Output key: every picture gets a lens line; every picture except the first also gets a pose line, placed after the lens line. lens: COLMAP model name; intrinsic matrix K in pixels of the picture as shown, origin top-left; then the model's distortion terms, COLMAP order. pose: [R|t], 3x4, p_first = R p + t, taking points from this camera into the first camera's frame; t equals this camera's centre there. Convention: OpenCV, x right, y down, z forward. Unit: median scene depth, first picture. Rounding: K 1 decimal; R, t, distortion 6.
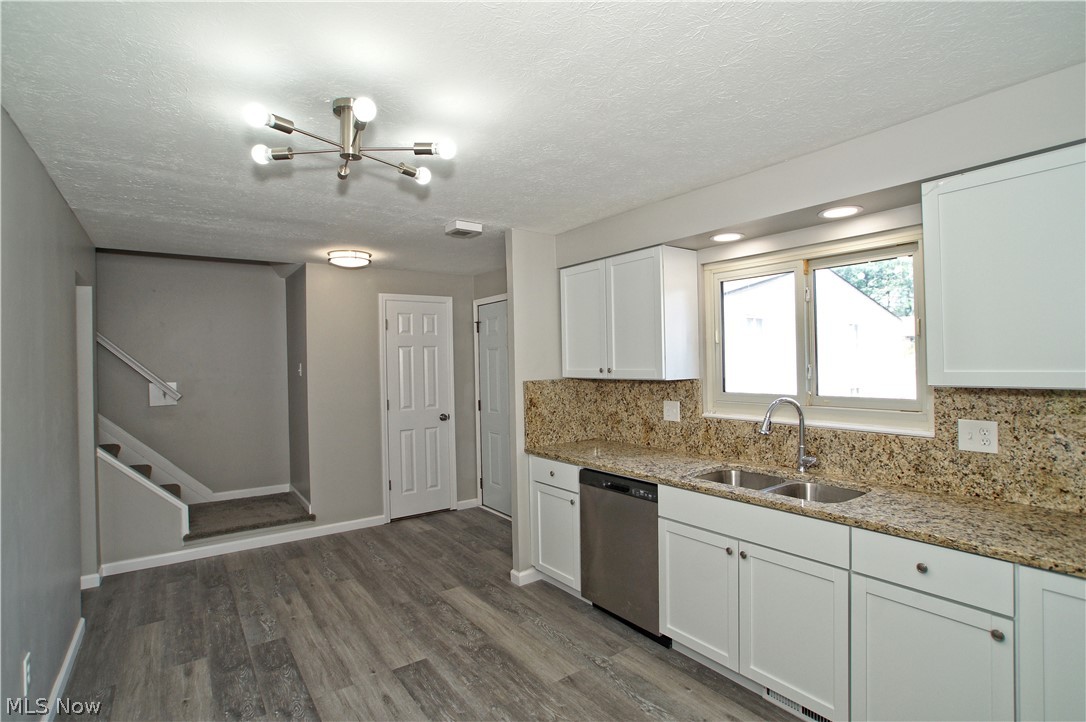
lens RADIAL K [[520.4, 0, 541.9], [0, 520.4, 363.9], [0, 0, 1]] dist [-0.035386, 0.010496]
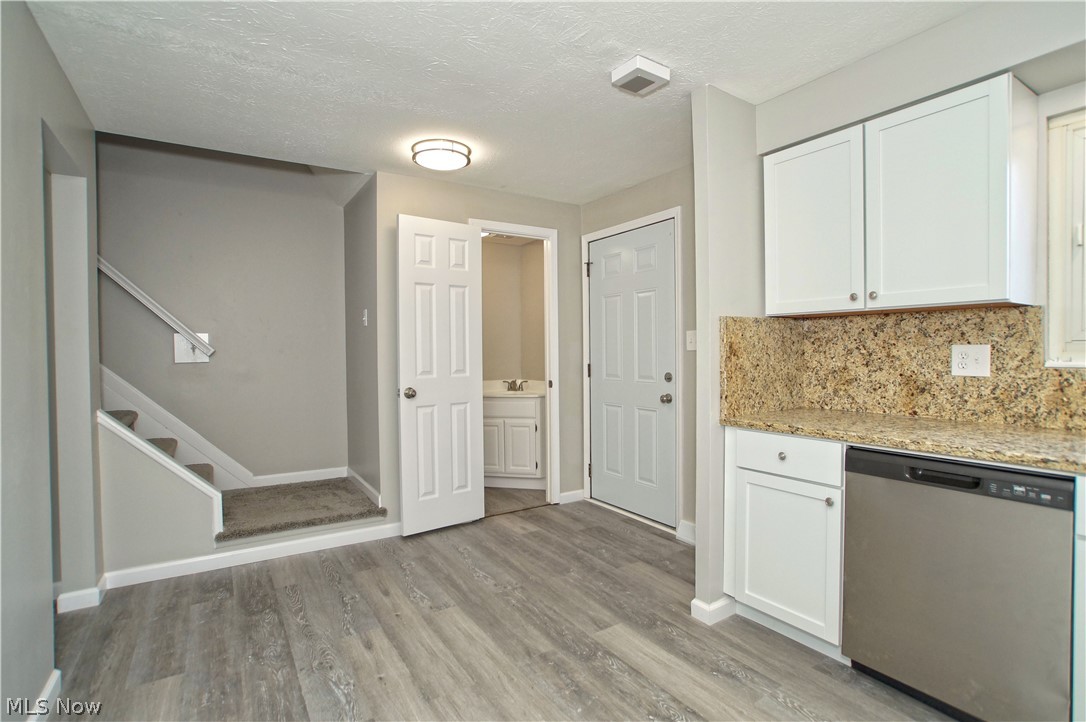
lens RADIAL K [[520.4, 0, 550.0], [0, 520.4, 358.1], [0, 0, 1]] dist [-0.035386, 0.010496]
pose [[0.999022, 0.009969, -0.043077, -0.219719], [-0.009448, 0.999880, 0.012280, 0.079225], [0.043194, -0.011861, 0.998996, 0.331427]]
